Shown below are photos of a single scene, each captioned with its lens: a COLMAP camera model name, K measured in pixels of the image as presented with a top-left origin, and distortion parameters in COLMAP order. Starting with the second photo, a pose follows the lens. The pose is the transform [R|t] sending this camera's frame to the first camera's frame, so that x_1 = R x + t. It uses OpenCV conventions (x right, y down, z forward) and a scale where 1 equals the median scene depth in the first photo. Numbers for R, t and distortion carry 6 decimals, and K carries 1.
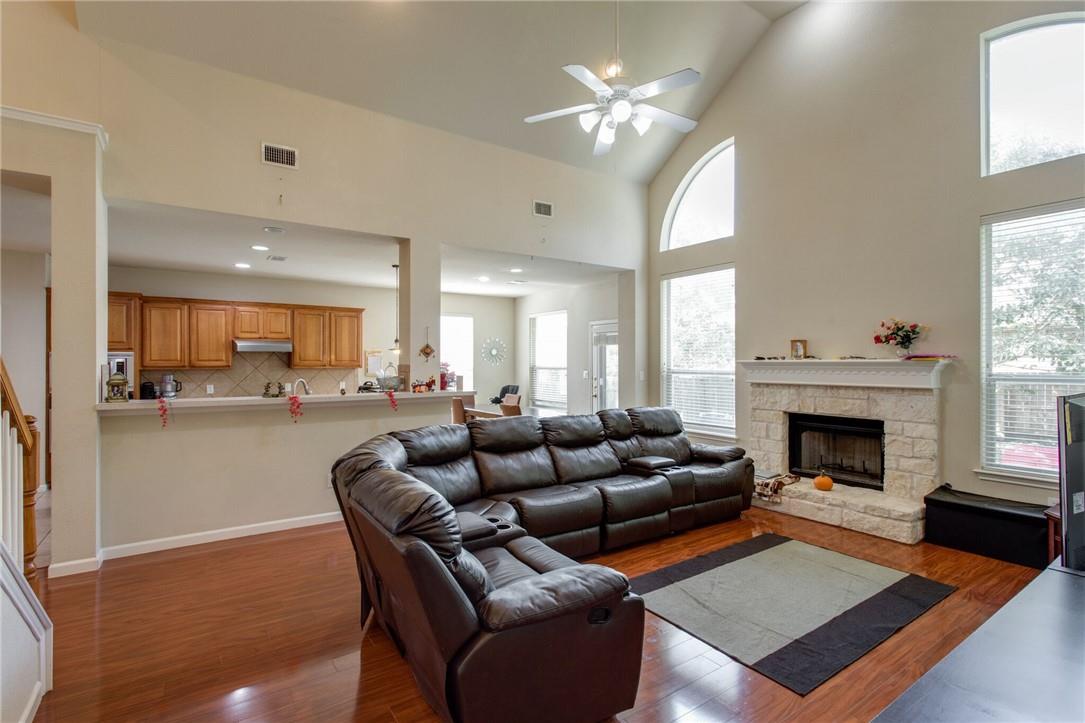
lens RADIAL K [[516.2, 0, 542.5], [0, 516.2, 361.5], [0, 0, 1]] dist [0.001071, 0.000493]
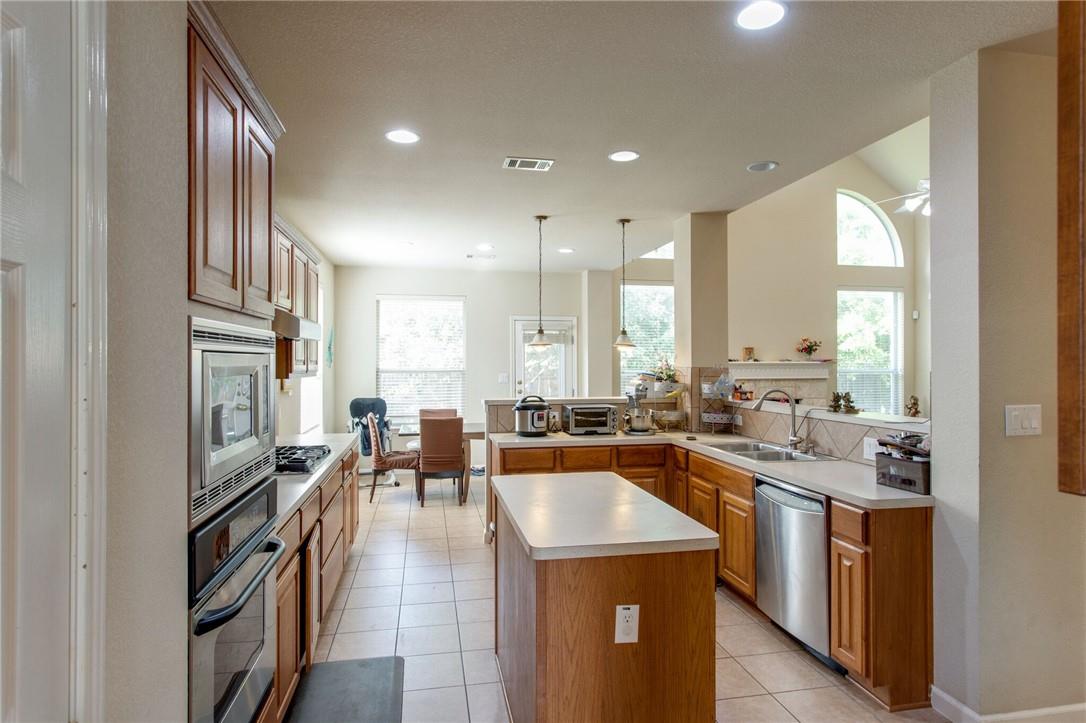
lens RADIAL K [[597.1, 0, 543.0], [0, 597.1, 361.5], [0, 0, 1]] dist [0.001114, 0.000247]
pose [[0.398344, 0.001256, 0.917235, -1.163211], [-0.000525, 0.999999, -0.001141, -0.001665], [-0.917236, -0.000027, 0.398345, 0.829591]]
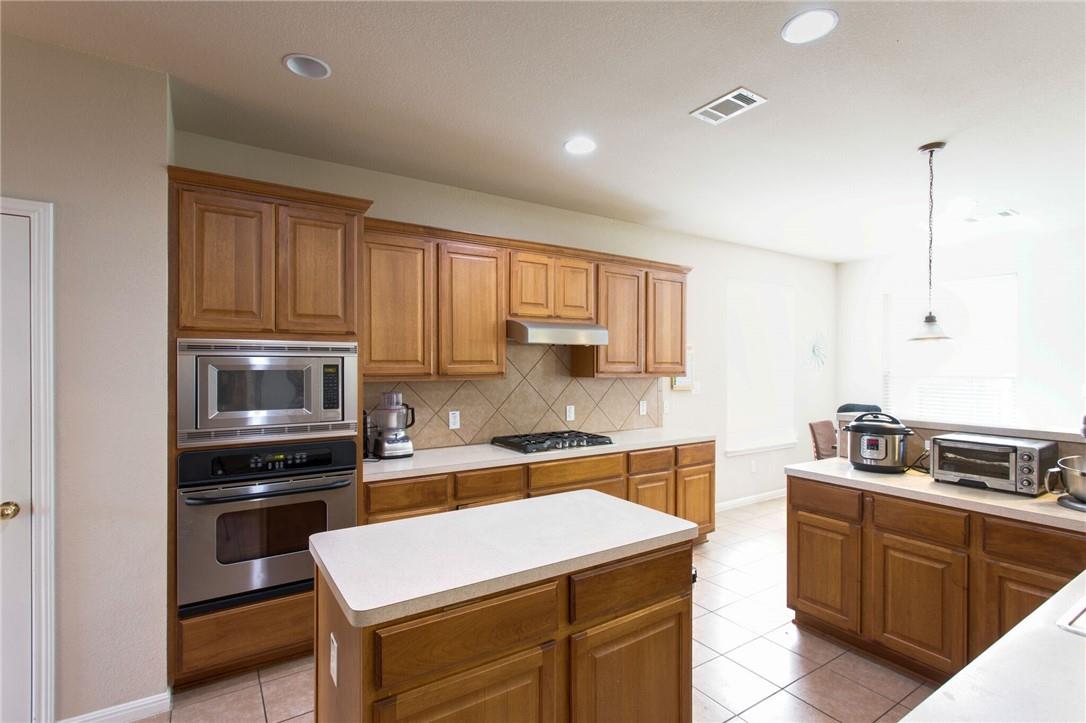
lens RADIAL K [[518.0, 0, 541.6], [0, 518.0, 365.1], [0, 0, 1]] dist [-0.000575, -0.000030]
pose [[0.999572, 0.004577, -0.028886, -0.706454], [-0.004512, 0.999987, 0.002290, -0.000559], [0.028896, -0.002159, 0.999580, 0.658533]]
